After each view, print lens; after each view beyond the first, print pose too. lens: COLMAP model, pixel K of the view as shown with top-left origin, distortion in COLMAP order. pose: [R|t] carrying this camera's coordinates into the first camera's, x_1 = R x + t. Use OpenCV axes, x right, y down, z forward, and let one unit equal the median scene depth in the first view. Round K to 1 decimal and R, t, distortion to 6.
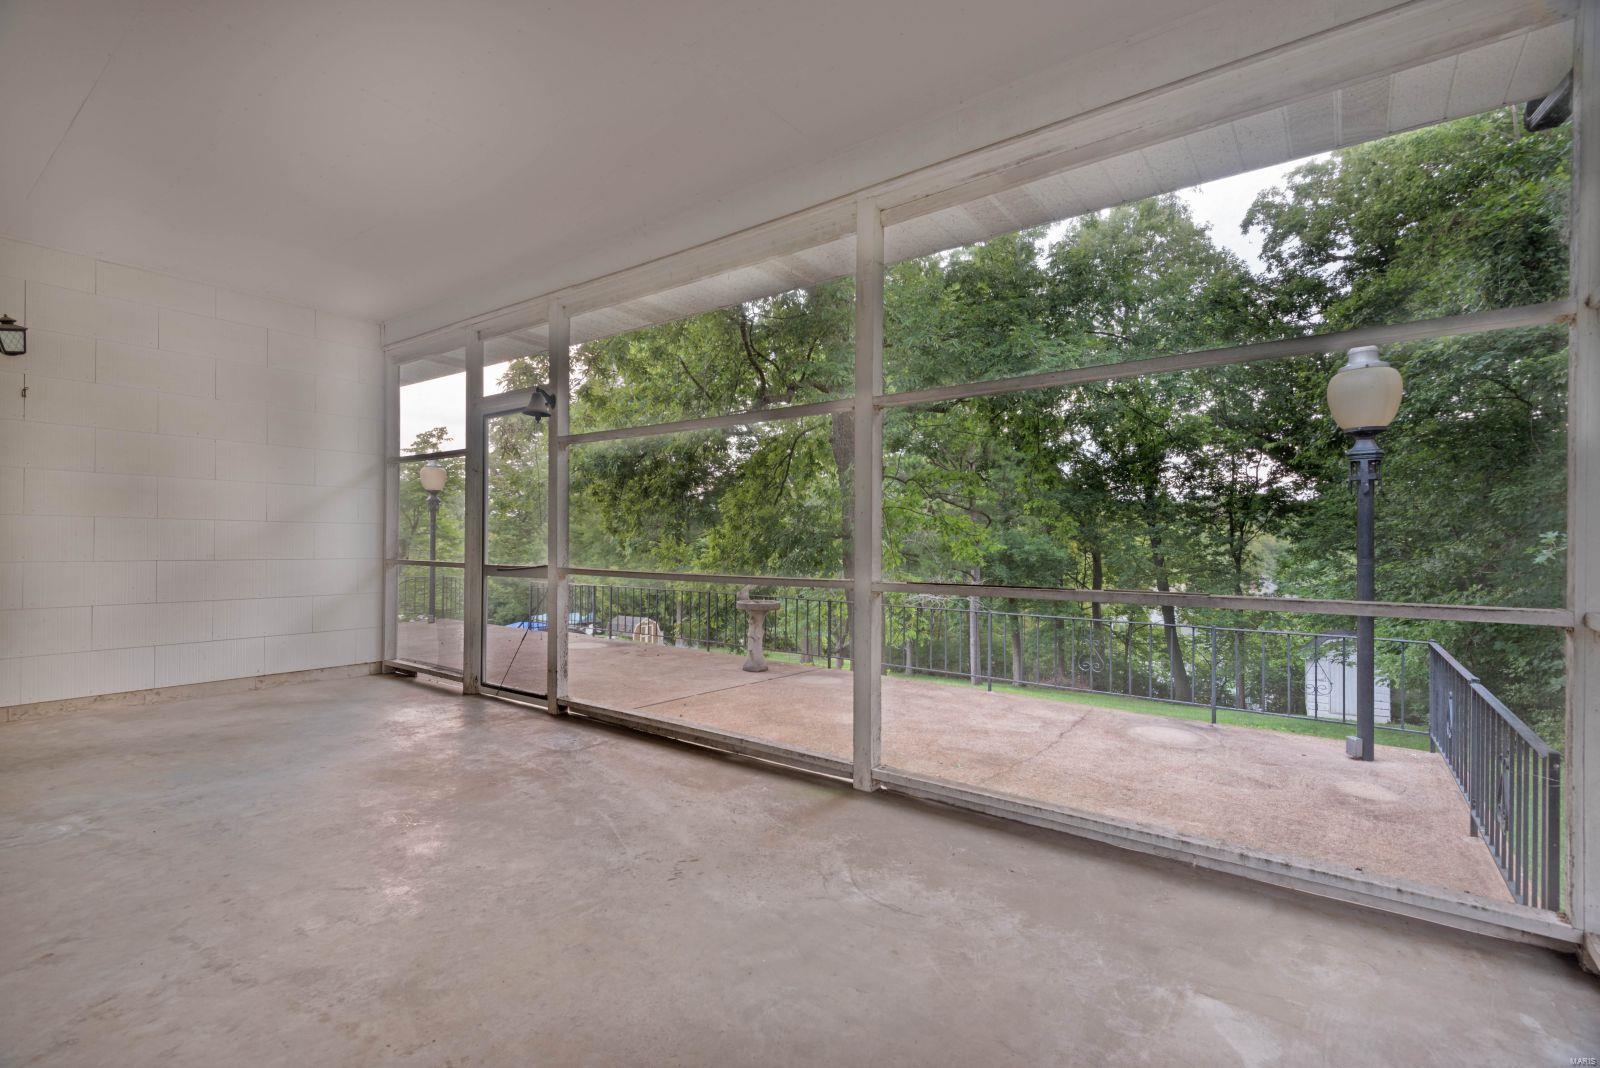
lens RADIAL K [[733.0, 0, 796.1], [0, 733.0, 538.2], [0, 0, 1]] dist [0.018267, -0.001283]
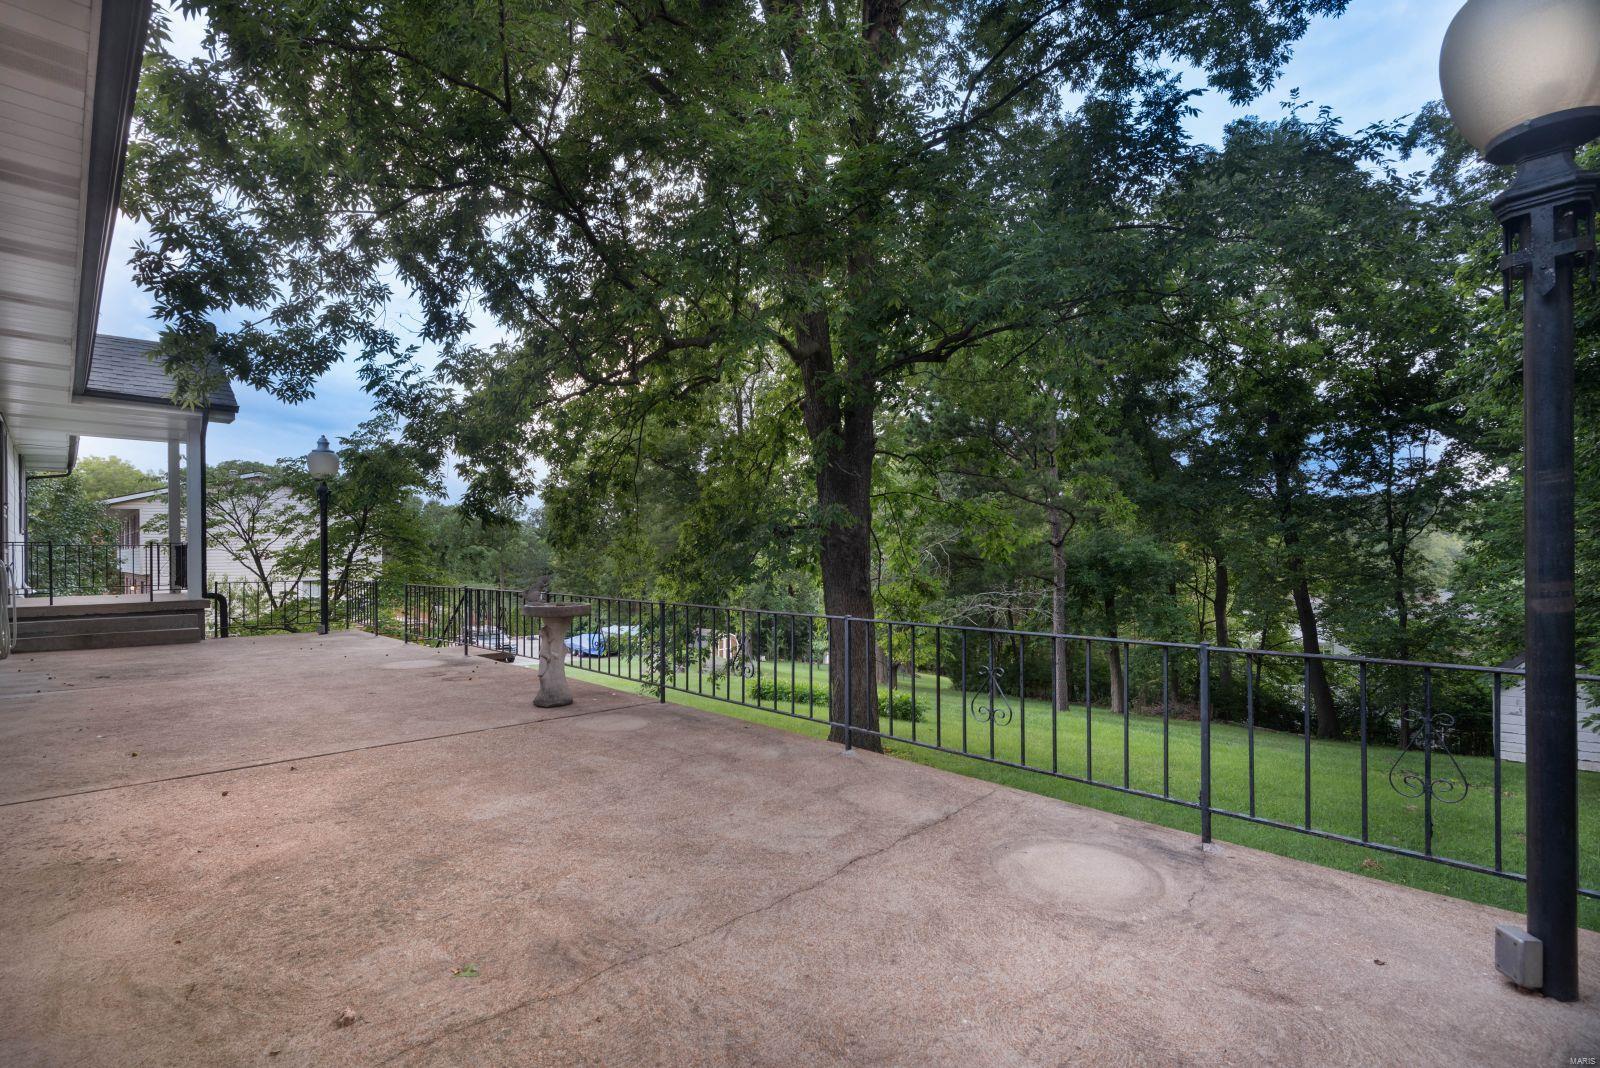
lens RADIAL K [[733.0, 0, 825.8], [0, 733.0, 554.5], [0, 0, 1]] dist [0.018267, -0.001283]
pose [[0.990498, -0.011301, -0.137064, 0.091202], [0.011483, 0.999934, 0.000535, 0.013959], [0.137049, -0.002103, 0.990562, 0.114356]]
